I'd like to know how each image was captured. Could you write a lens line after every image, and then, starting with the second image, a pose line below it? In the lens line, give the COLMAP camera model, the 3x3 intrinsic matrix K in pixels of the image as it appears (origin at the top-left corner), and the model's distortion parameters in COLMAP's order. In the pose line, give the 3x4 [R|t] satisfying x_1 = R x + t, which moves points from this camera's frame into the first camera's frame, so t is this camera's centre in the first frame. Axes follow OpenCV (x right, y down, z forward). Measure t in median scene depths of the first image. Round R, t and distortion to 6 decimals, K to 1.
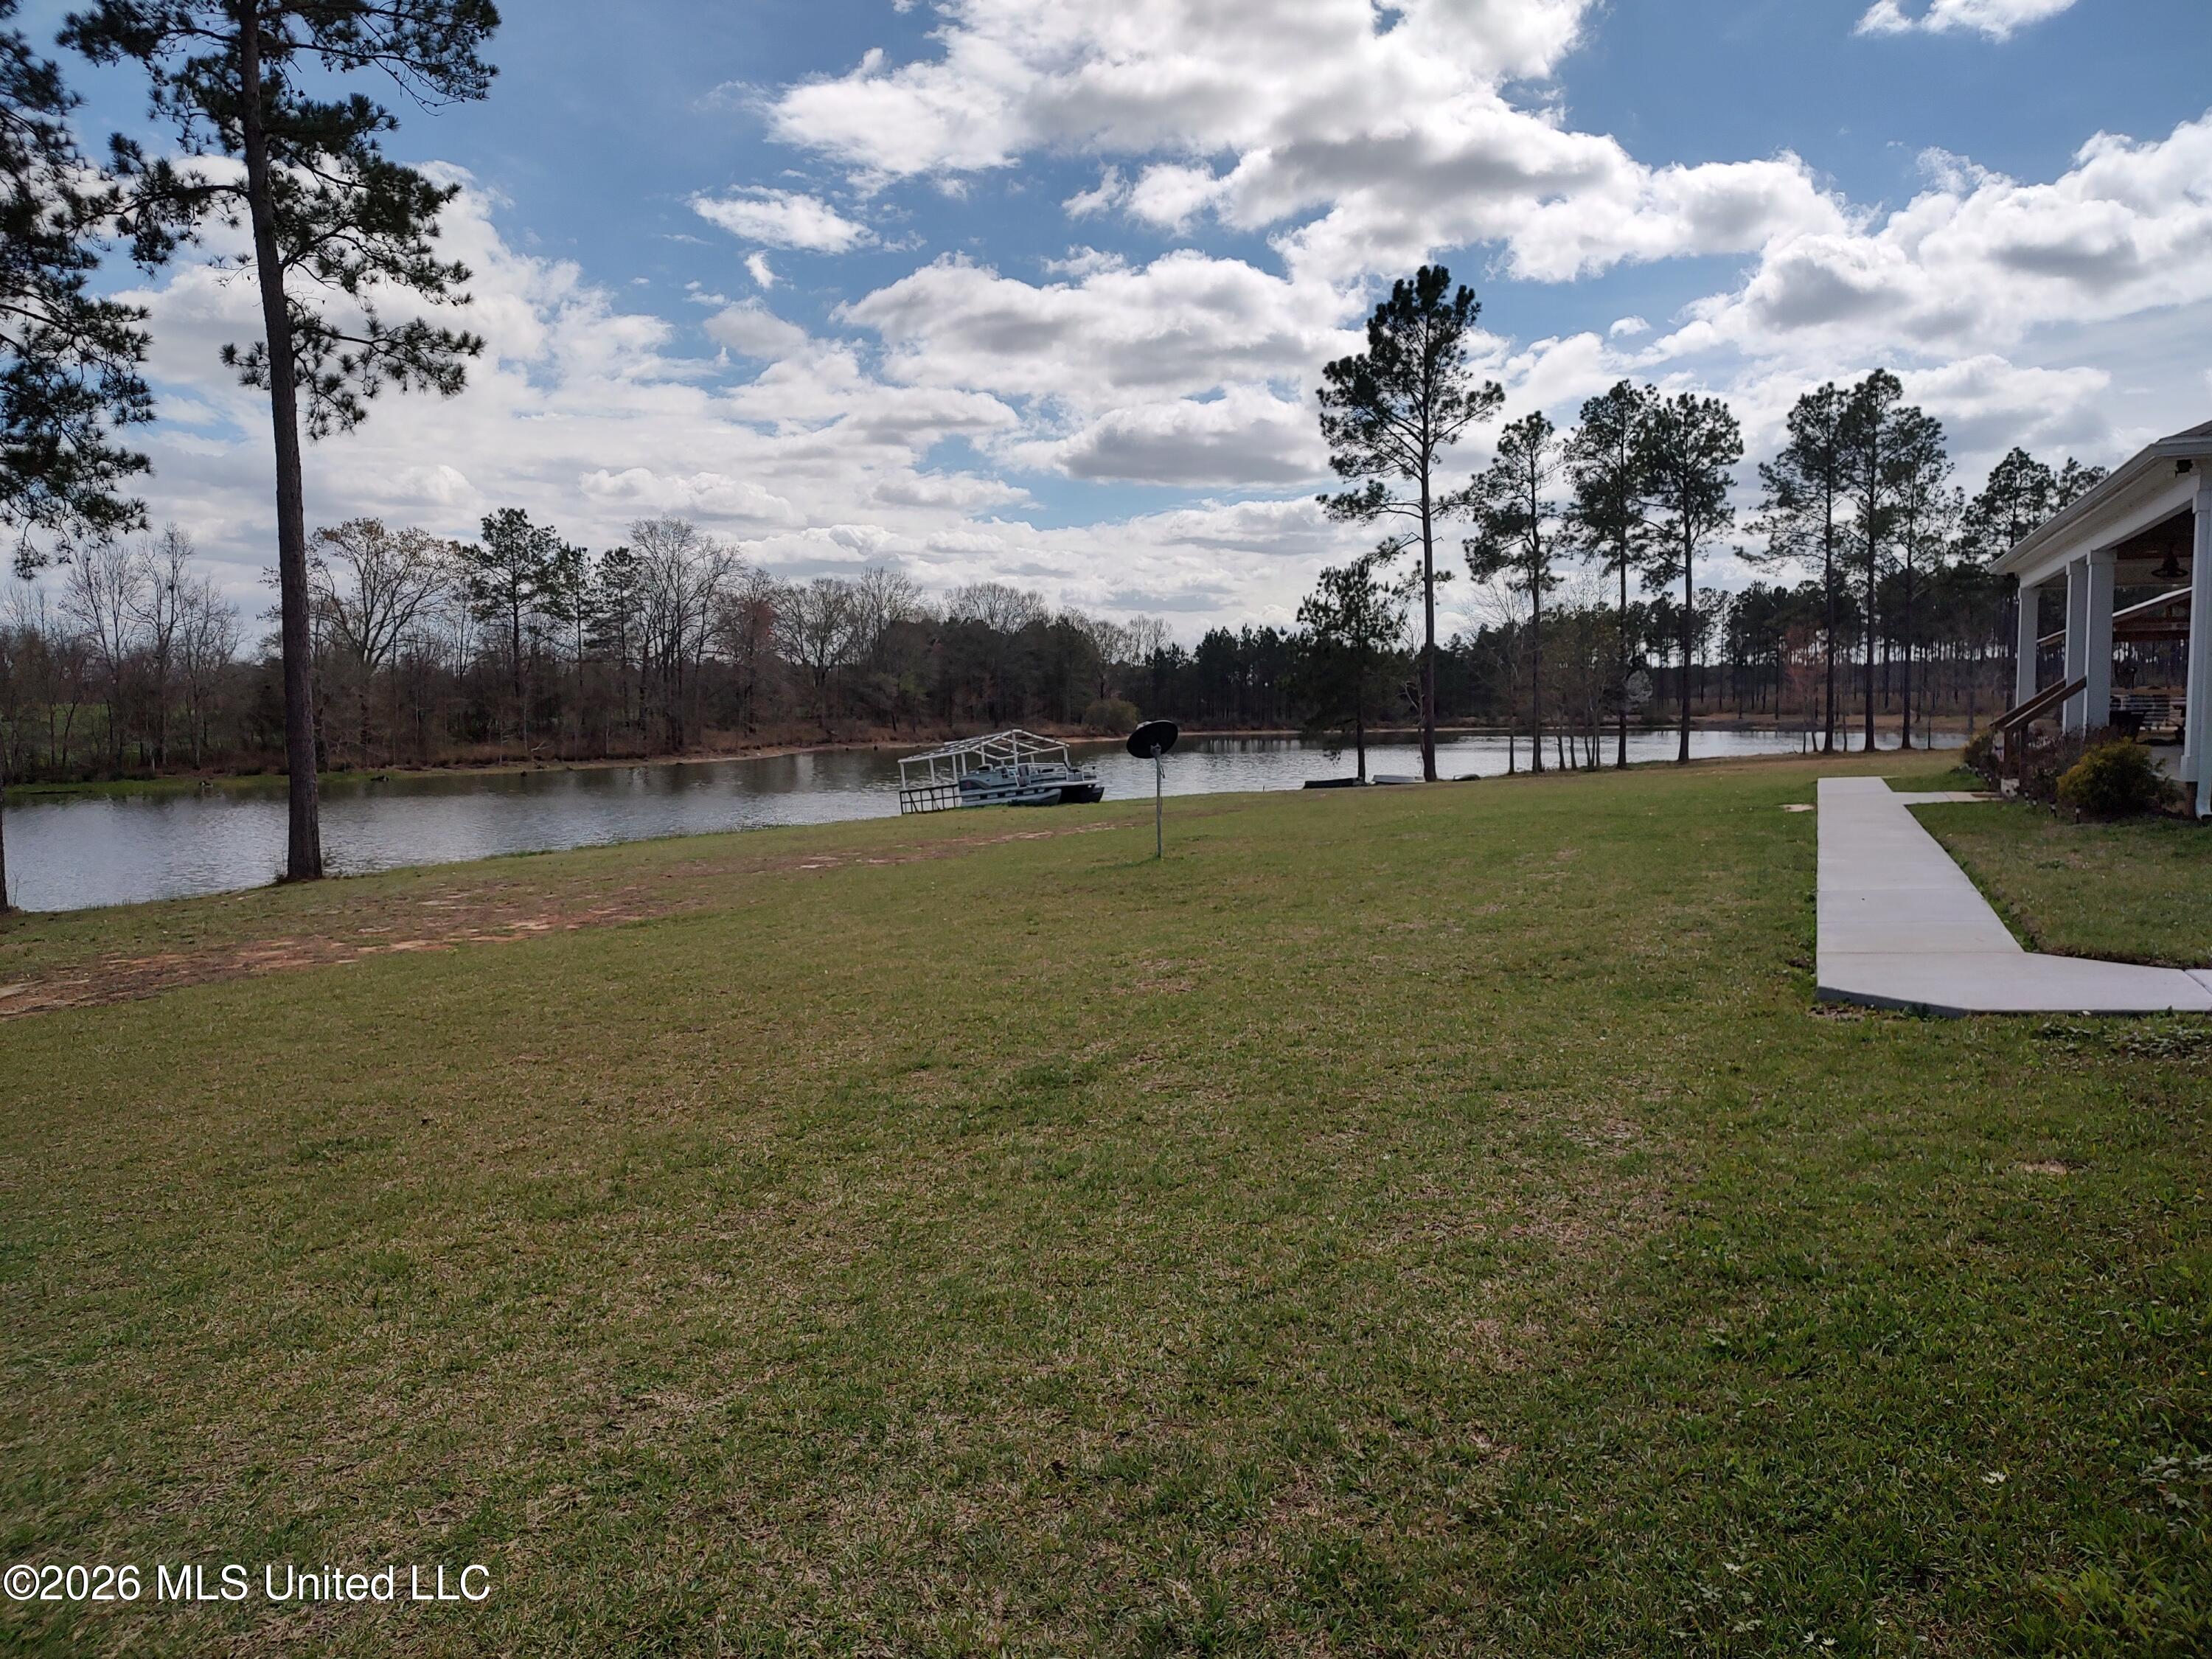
lens RADIAL K [[1488.3, 0, 1112.1], [0, 1488.3, 839.4], [0, 0, 1]] dist [0.075678, -0.093930]
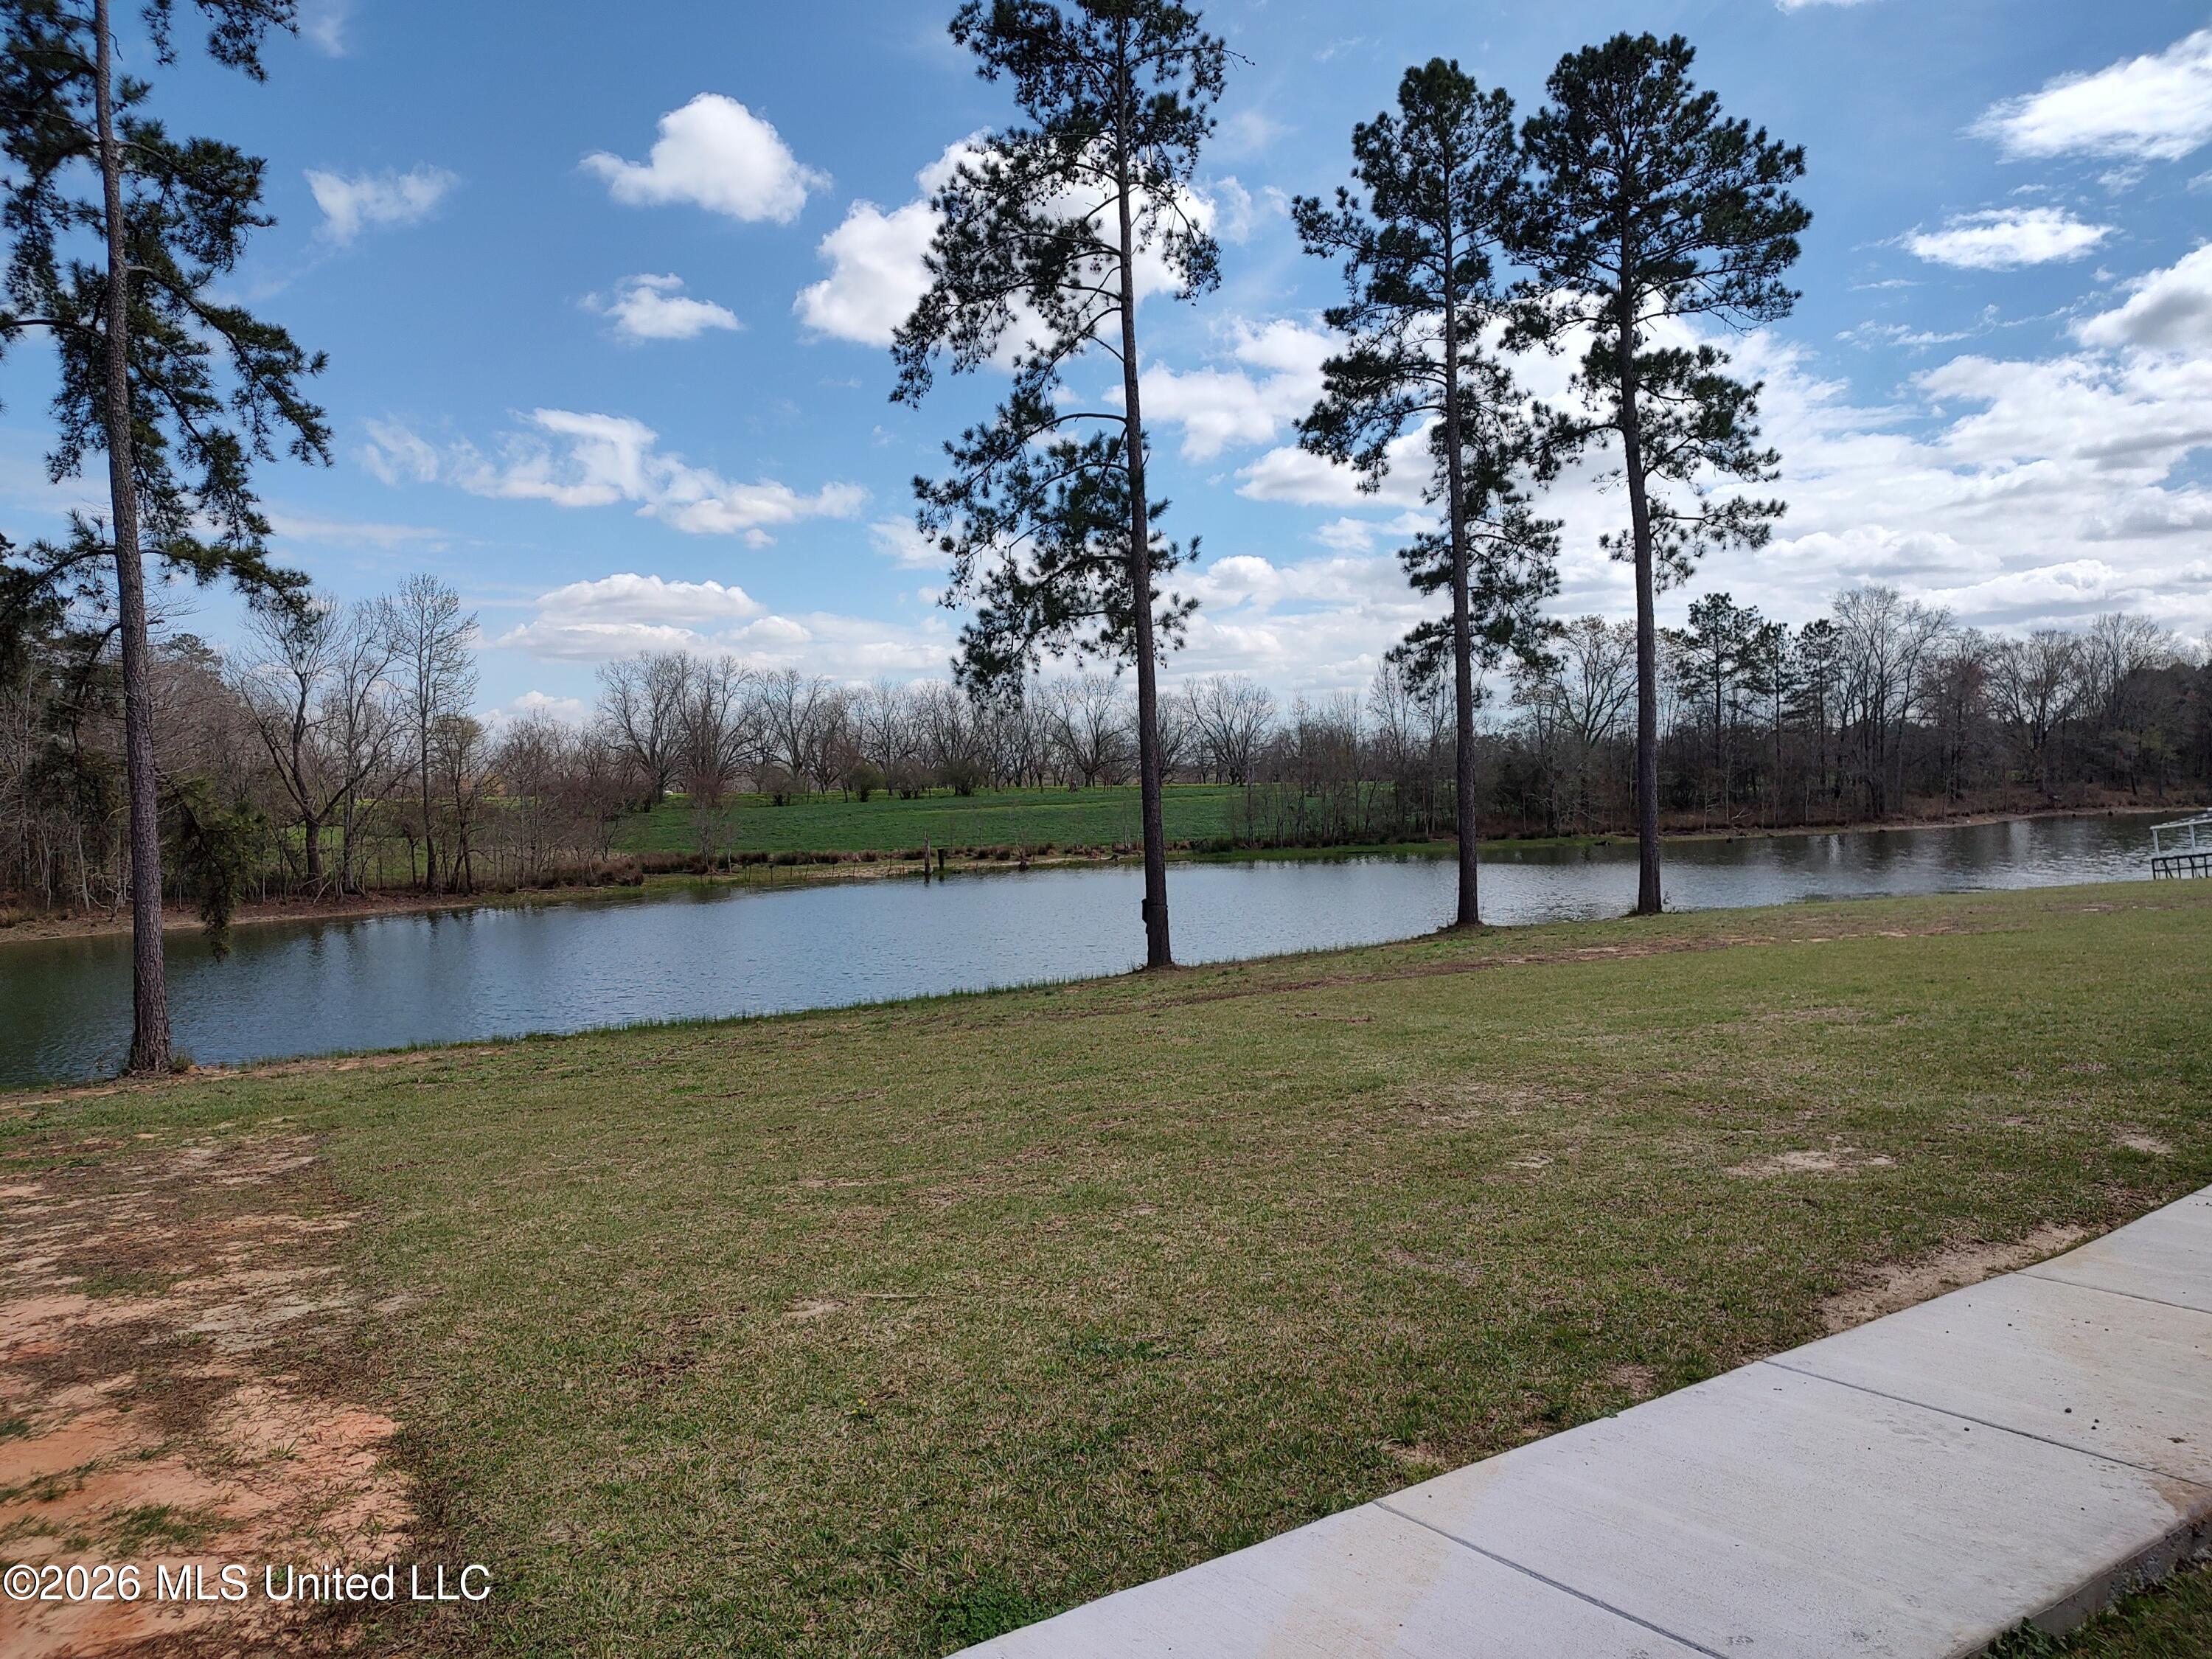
lens RADIAL K [[1591.7, 0, 1106.0], [0, 1591.7, 829.5], [0, 0, 1]] dist [0.036316, -0.035695]
pose [[0.760015, 0.003031, -0.649898, 0.012031], [-0.036577, 0.998604, -0.038117, 0.007908], [0.648875, 0.052741, 0.759065, -0.143296]]
